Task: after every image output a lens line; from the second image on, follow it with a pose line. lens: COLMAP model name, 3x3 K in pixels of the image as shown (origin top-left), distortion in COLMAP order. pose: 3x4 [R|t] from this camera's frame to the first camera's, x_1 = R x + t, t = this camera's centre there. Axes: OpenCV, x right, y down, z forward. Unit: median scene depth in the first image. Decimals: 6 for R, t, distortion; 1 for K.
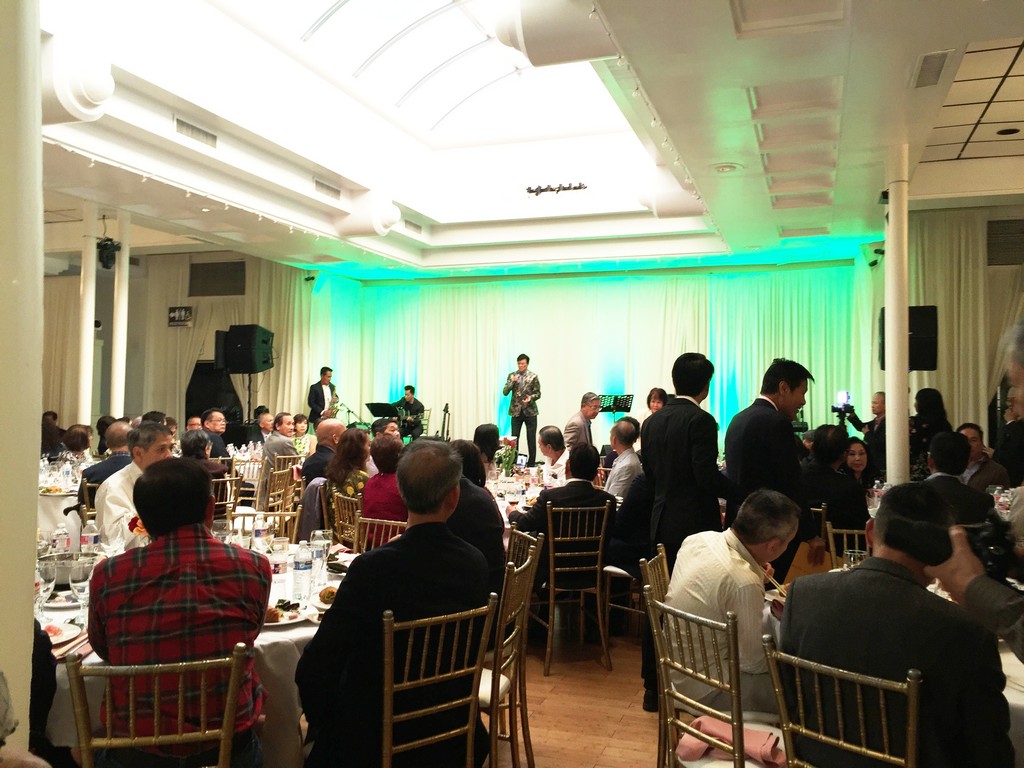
lens RADIAL K [[850.5, 0, 511.0], [0, 850.5, 390.3], [0, 0, 1]] dist [0.095609, 0.000279]
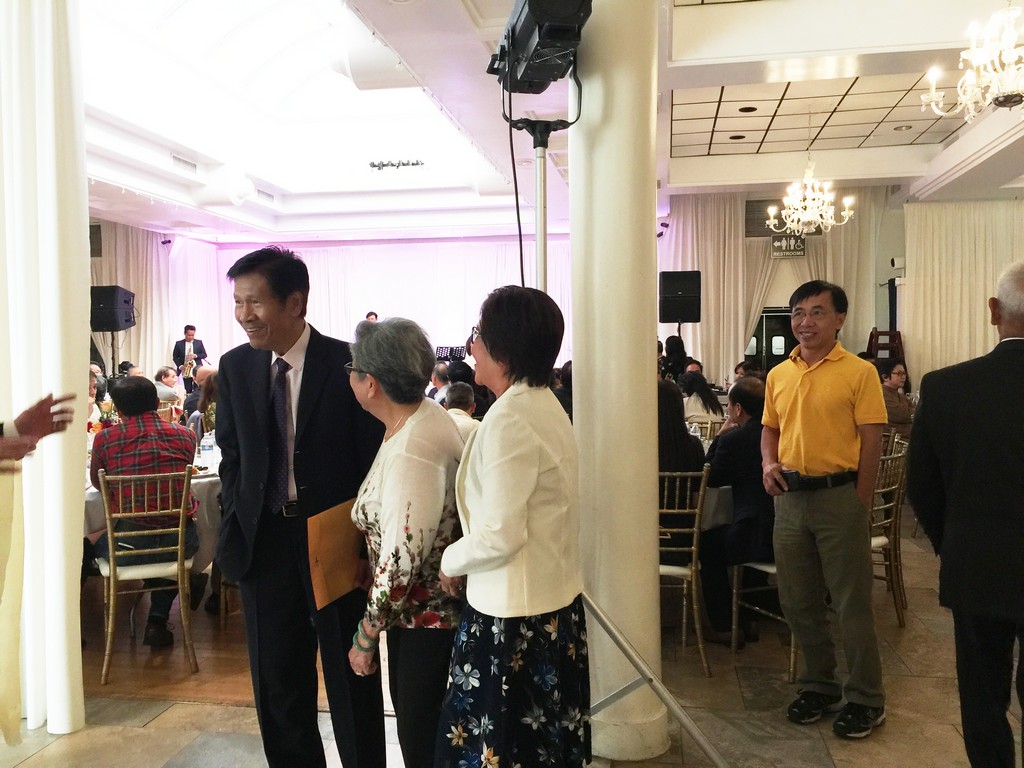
lens RADIAL K [[850.5, 0, 511.0], [0, 850.5, 390.3], [0, 0, 1]] dist [0.095609, 0.000279]
pose [[0.987031, -0.025176, 0.158543, 0.017244], [0.017009, 0.998468, 0.052659, 0.006132], [-0.159626, -0.049279, 0.985947, -0.179363]]
